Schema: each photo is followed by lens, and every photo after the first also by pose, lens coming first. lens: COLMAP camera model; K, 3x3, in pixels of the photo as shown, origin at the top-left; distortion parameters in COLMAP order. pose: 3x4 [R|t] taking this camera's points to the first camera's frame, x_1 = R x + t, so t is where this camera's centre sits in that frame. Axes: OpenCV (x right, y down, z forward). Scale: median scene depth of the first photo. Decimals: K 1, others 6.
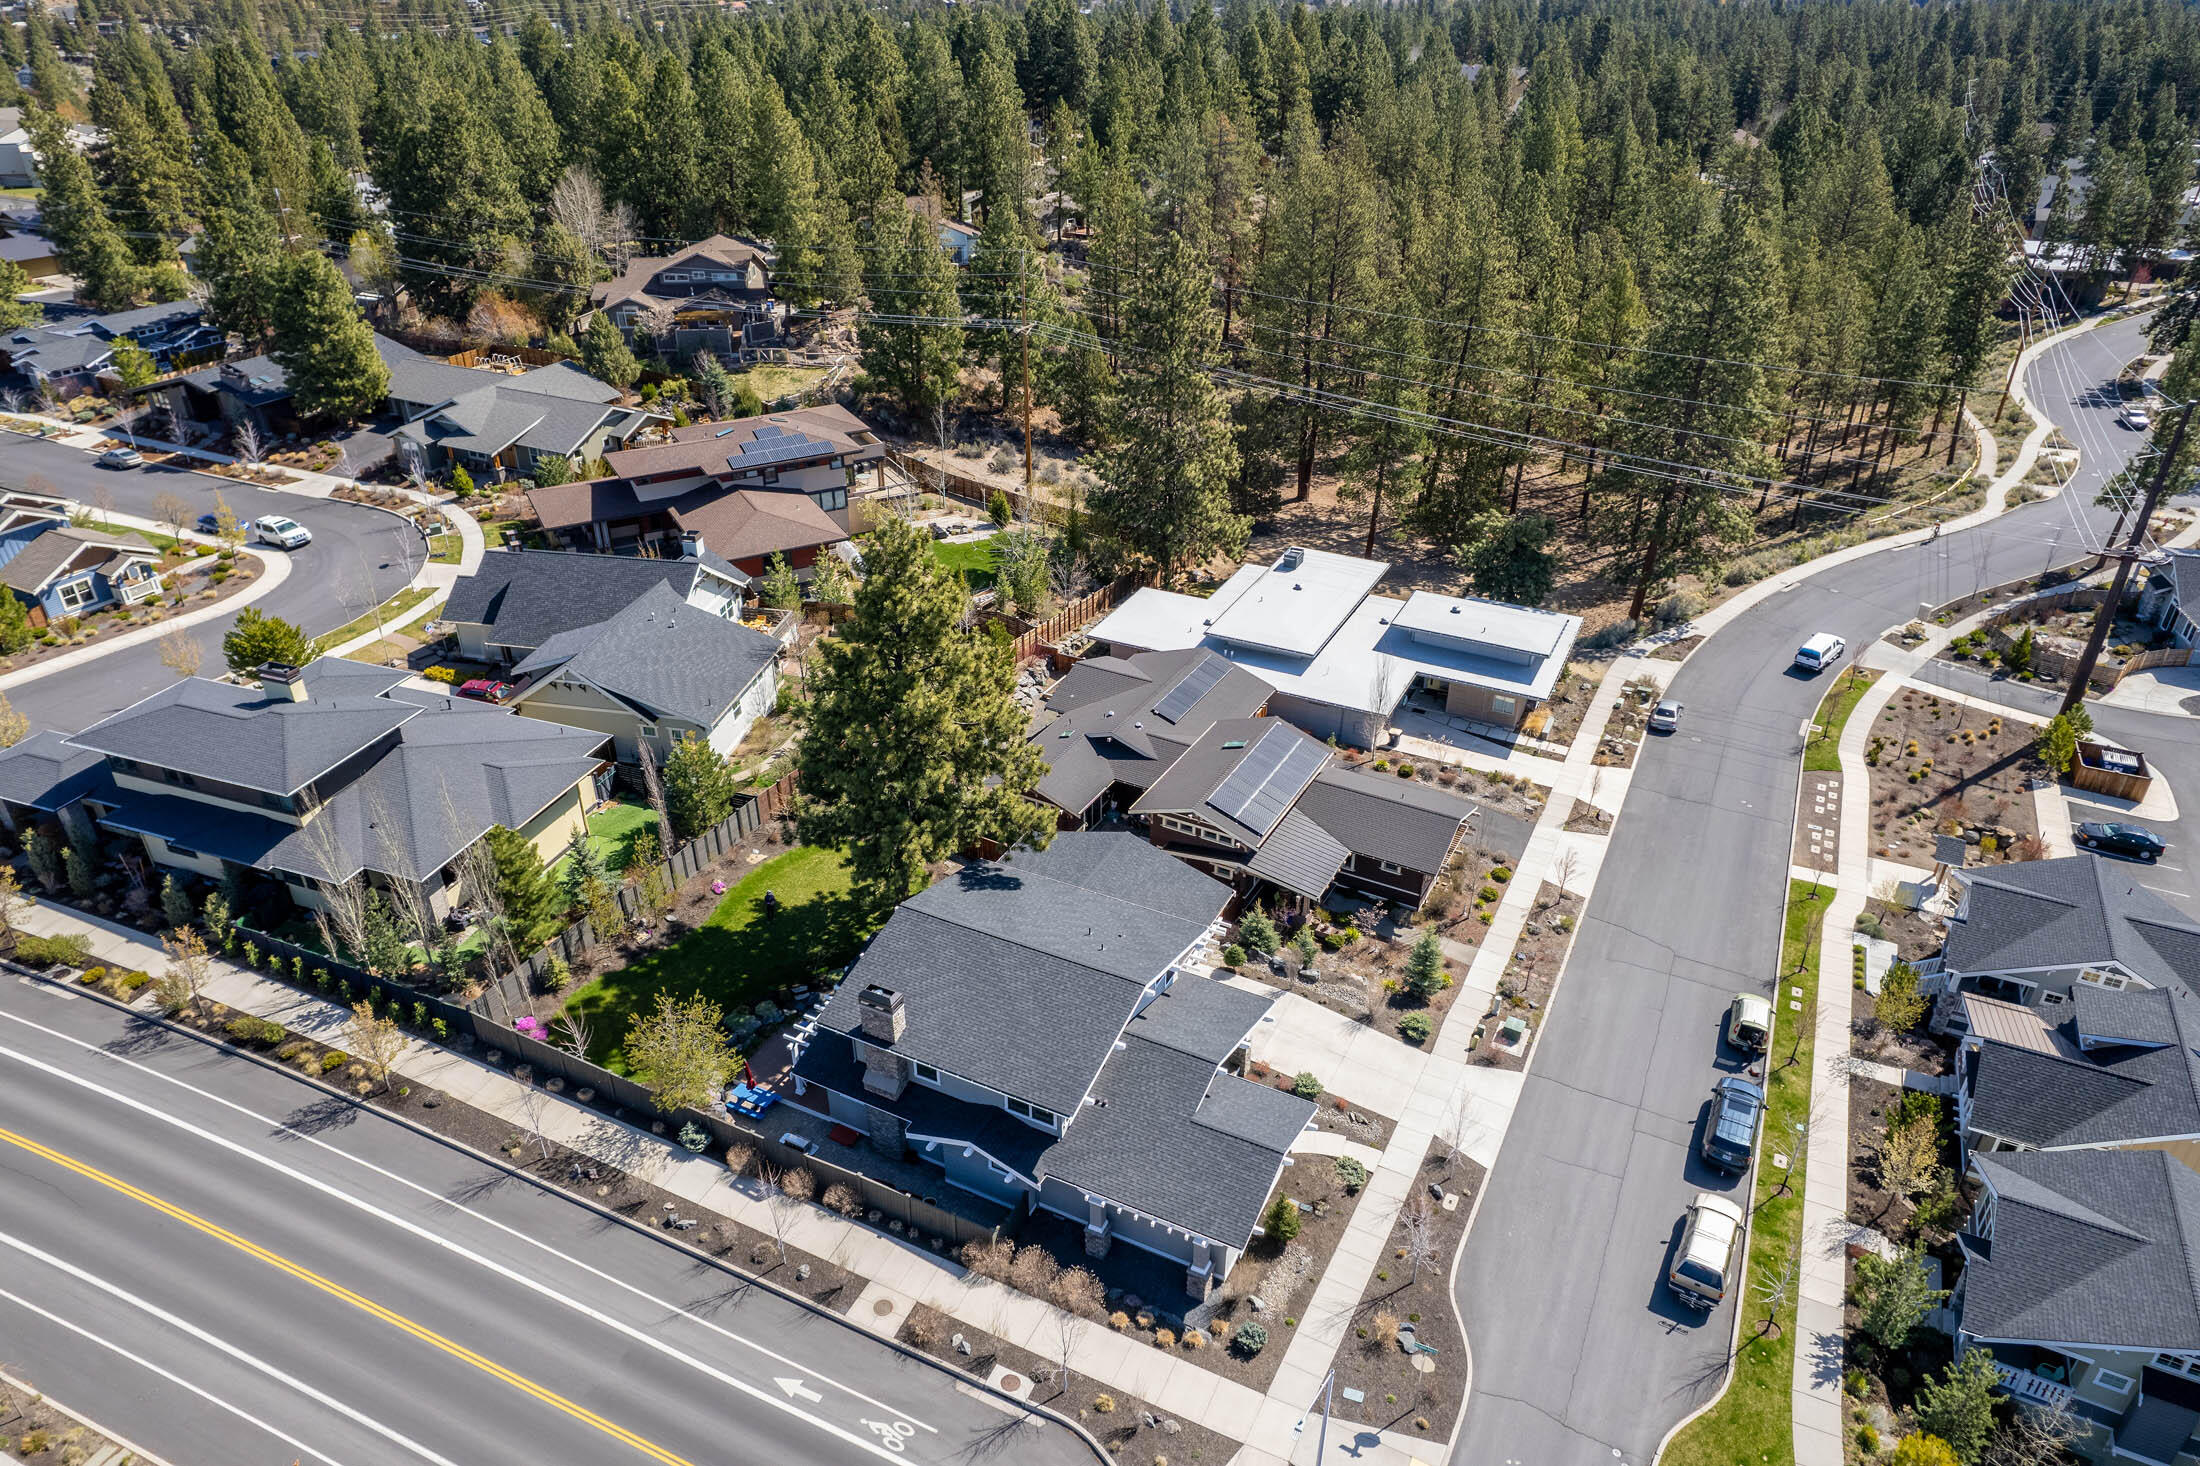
lens RADIAL K [[1397.4, 0, 1100.0], [0, 1397.4, 733.0], [0, 0, 1]] dist [-0.066483, 0.055614]
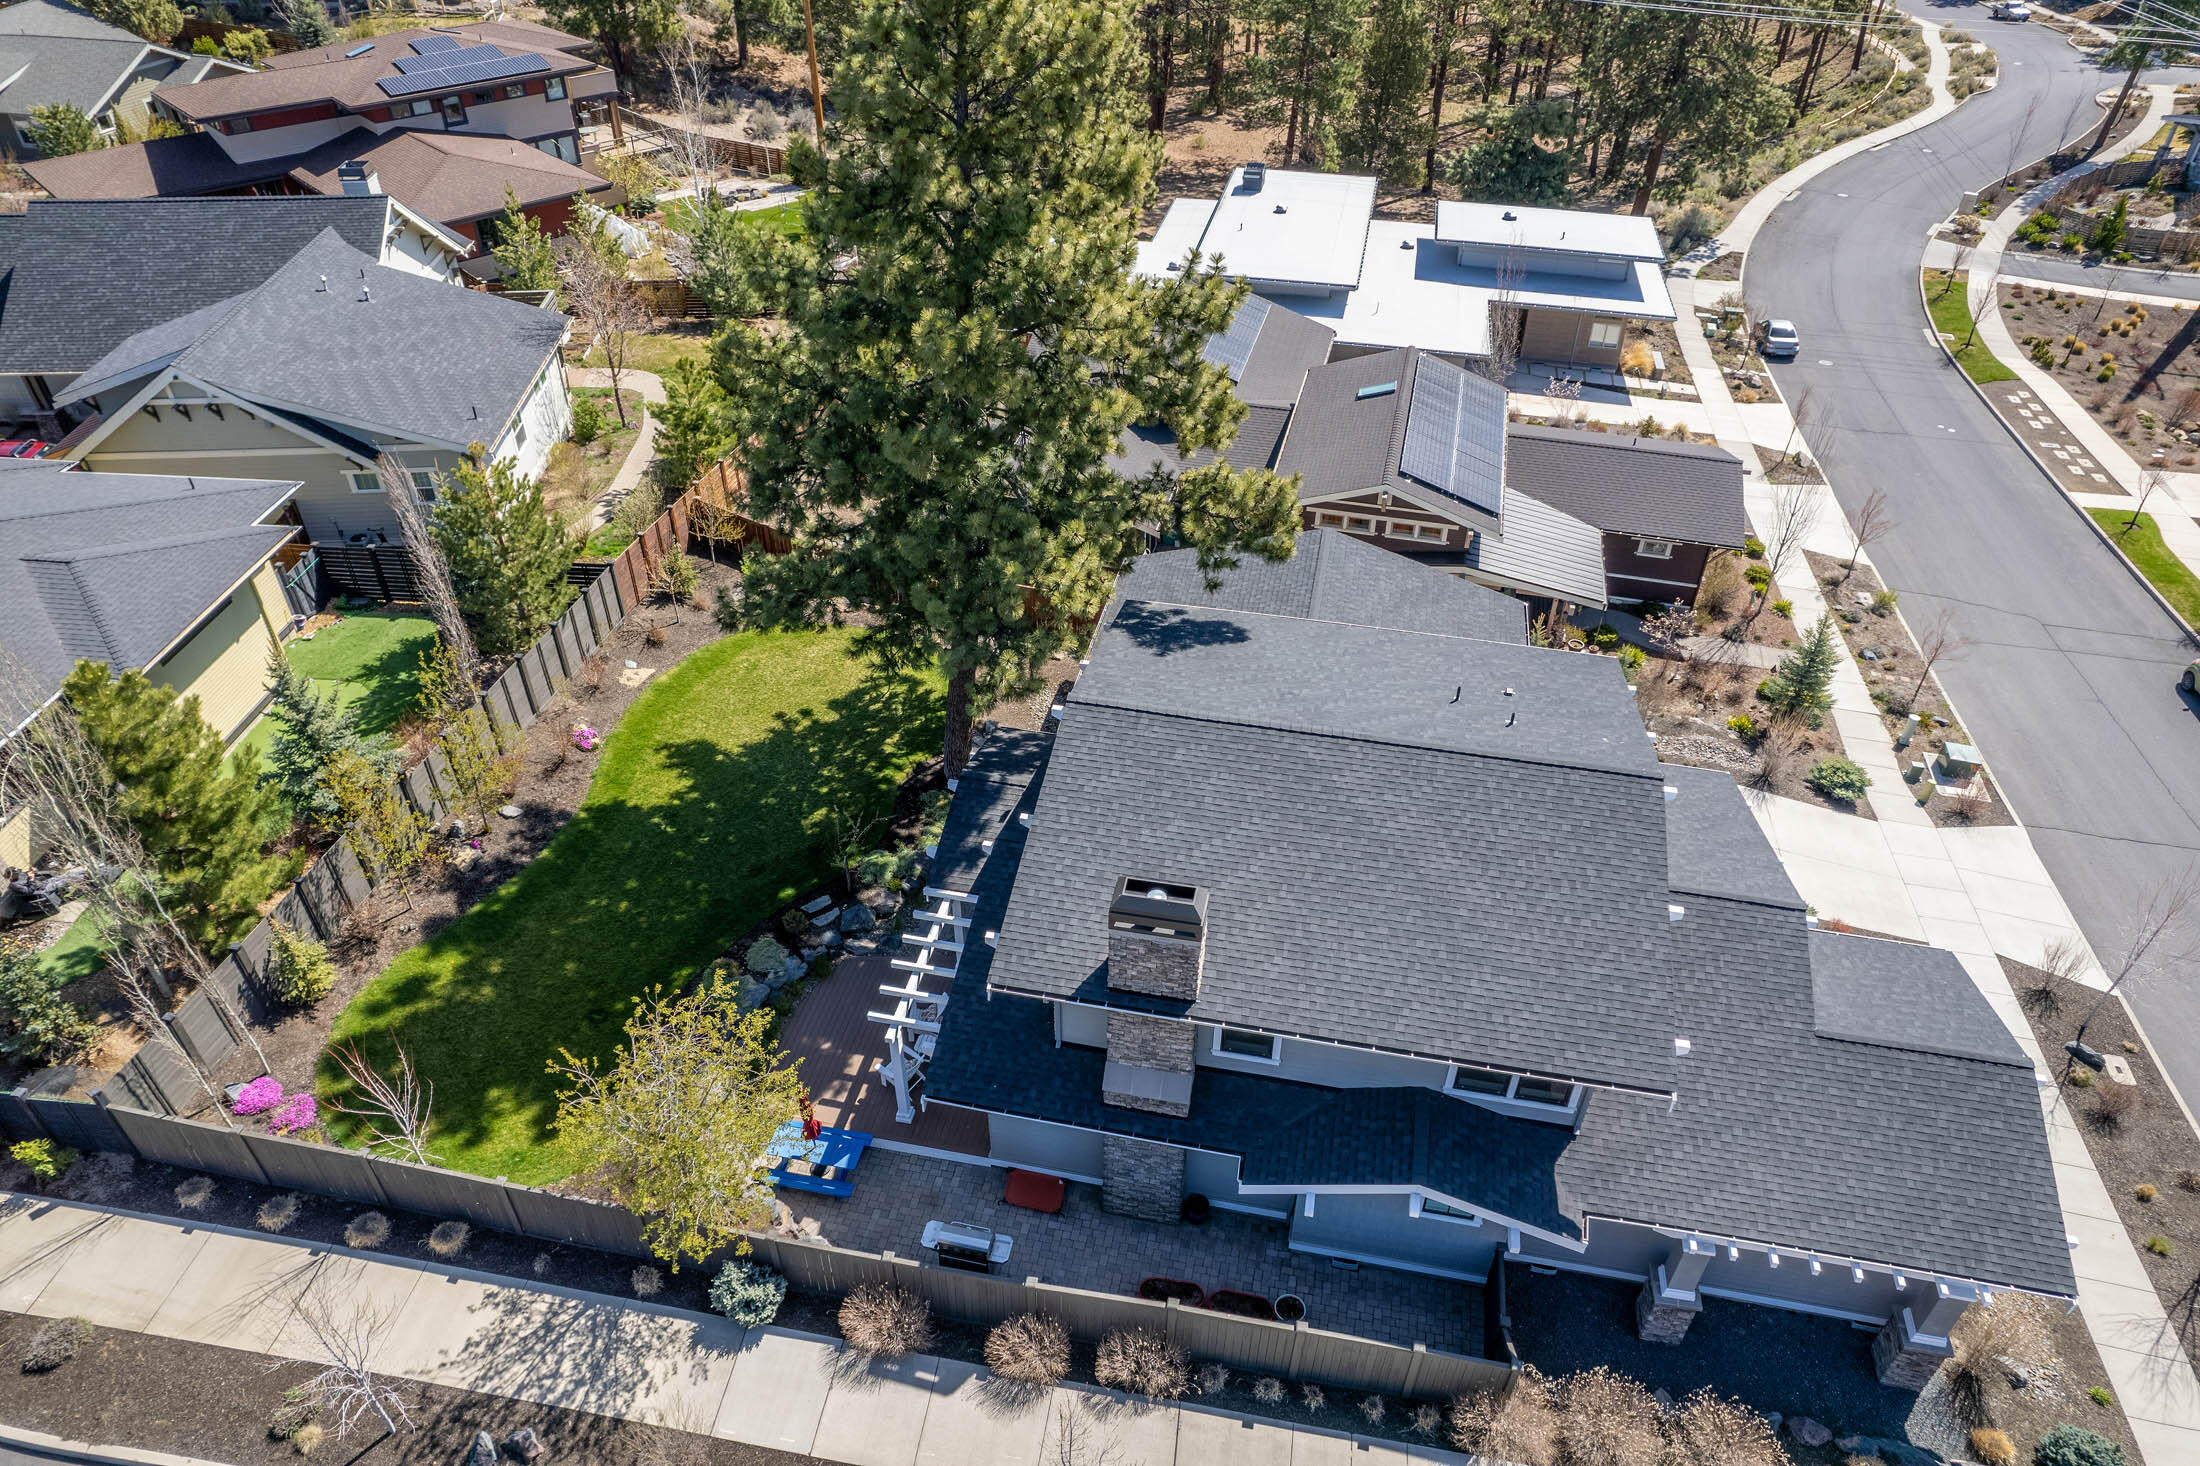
lens RADIAL K [[1397.4, 0, 1100.0], [0, 1397.4, 733.0], [0, 0, 1]] dist [-0.066483, 0.055614]
pose [[0.966312, -0.153325, 0.206720, -0.195251], [0.122307, 0.980260, 0.155342, 0.052139], [-0.226457, -0.124826, 0.965990, 0.453607]]
